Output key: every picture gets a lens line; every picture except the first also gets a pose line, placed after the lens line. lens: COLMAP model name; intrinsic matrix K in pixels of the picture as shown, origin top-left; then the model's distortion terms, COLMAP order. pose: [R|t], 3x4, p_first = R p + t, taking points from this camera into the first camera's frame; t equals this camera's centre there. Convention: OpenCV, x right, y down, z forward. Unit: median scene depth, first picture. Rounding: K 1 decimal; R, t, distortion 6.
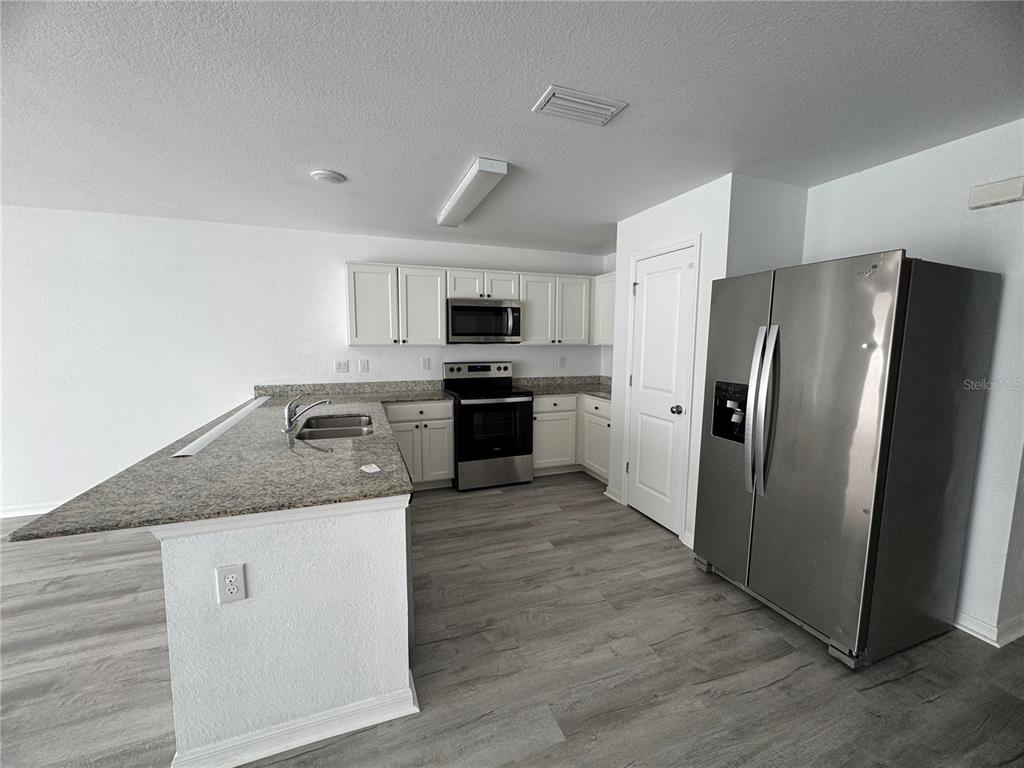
lens RADIAL K [[410.8, 0, 512.0], [0, 410.8, 384.0], [0, 0, 1]] dist [0.000920, 0.000187]
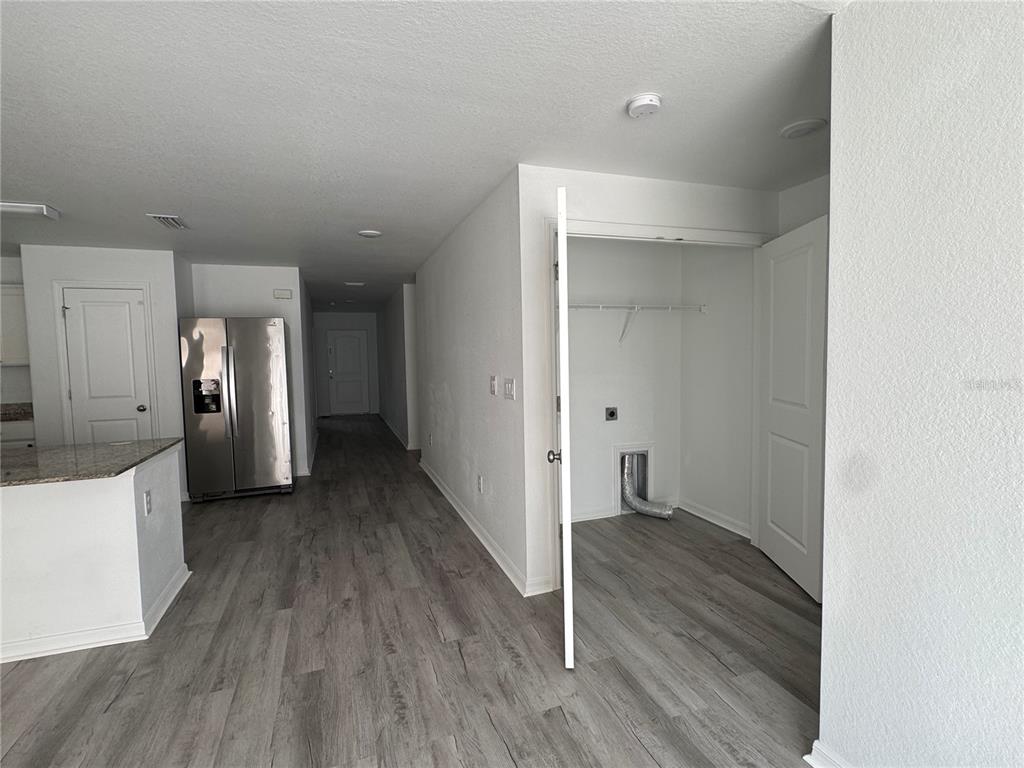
lens RADIAL K [[499.2, 0, 512.0], [0, 499.2, 384.0], [0, 0, 1]] dist [-0.023902, 0.000098]
pose [[0.019273, -0.065058, 0.997695, -1.652634], [0.131037, 0.989438, 0.061988, 0.060775], [-0.991190, 0.129541, 0.027595, -0.348313]]
